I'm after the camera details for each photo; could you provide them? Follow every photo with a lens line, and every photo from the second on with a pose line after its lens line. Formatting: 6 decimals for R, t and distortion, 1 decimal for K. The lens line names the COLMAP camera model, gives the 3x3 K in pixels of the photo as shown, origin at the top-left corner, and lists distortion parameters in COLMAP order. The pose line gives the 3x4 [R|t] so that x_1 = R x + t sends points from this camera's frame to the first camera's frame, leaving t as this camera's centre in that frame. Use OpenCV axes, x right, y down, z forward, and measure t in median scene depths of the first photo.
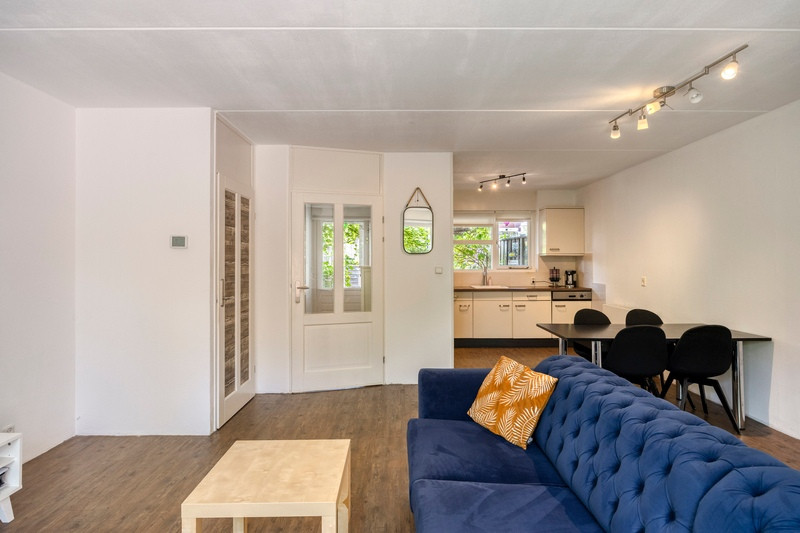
lens RADIAL K [[429.7, 0, 399.9], [0, 429.7, 257.3], [0, 0, 1]] dist [-0.002895, -0.000399]
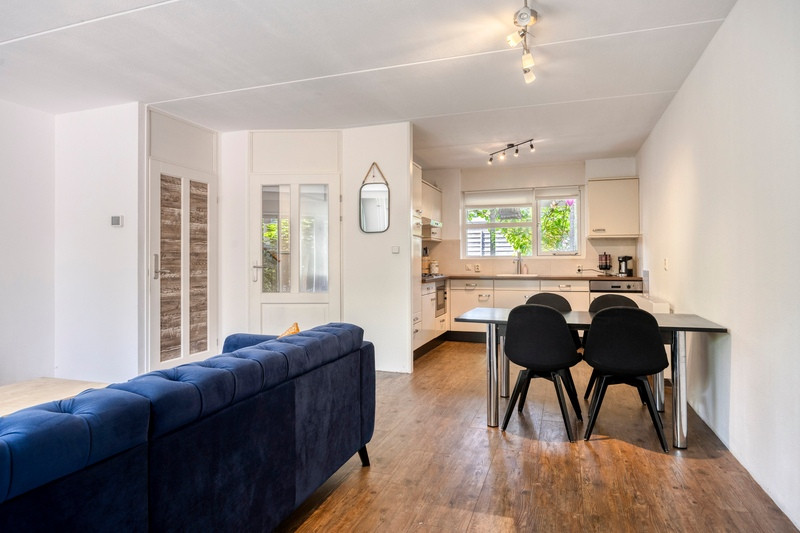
lens RADIAL K [[463.5, 0, 397.9], [0, 463.5, 257.9], [0, 0, 1]] dist [-0.018294, 0.006535]
pose [[0.944083, -0.004234, -0.329681, 0.340441], [0.005444, 0.999981, 0.002747, 0.035775], [0.329663, -0.004388, 0.944088, 0.043668]]
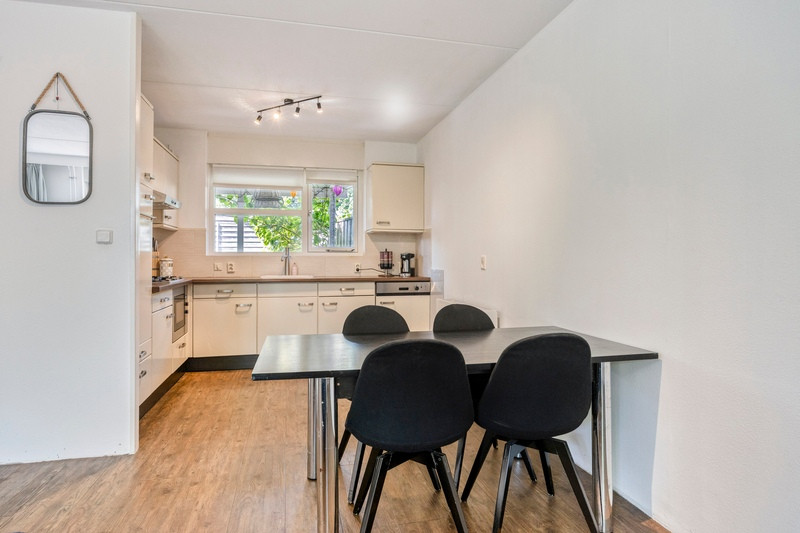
lens RADIAL K [[463.5, 0, 399.6], [0, 463.5, 256.3], [0, 0, 1]] dist [-0.018294, 0.006535]
pose [[0.971161, 0.003535, 0.238399, 0.242594], [-0.004523, 0.999983, 0.003601, 0.039692], [-0.238383, -0.004575, 0.971161, 0.301124]]
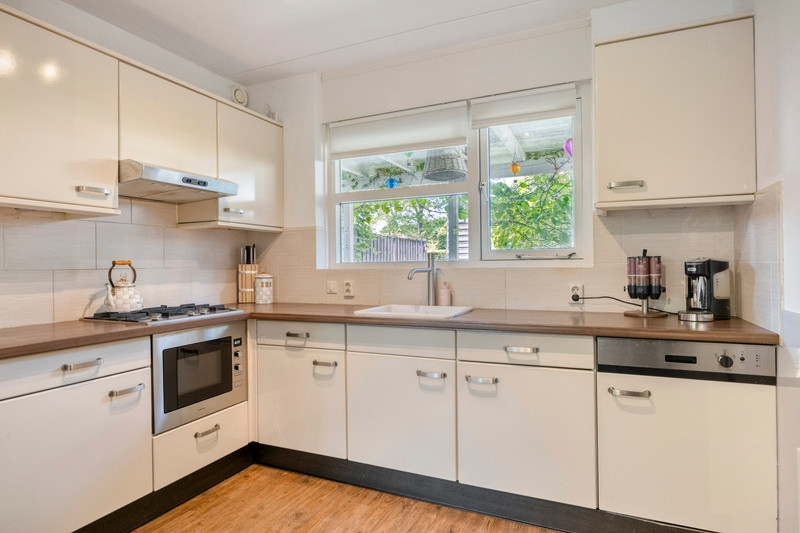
lens RADIAL K [[463.5, 0, 393.6], [0, 463.5, 270.9], [0, 0, 1]] dist [-0.018294, 0.006535]
pose [[0.912175, -0.004939, -0.409771, 0.407121], [0.014536, 0.999688, 0.020308, 0.034803], [0.409543, -0.024481, 0.911962, 0.779583]]
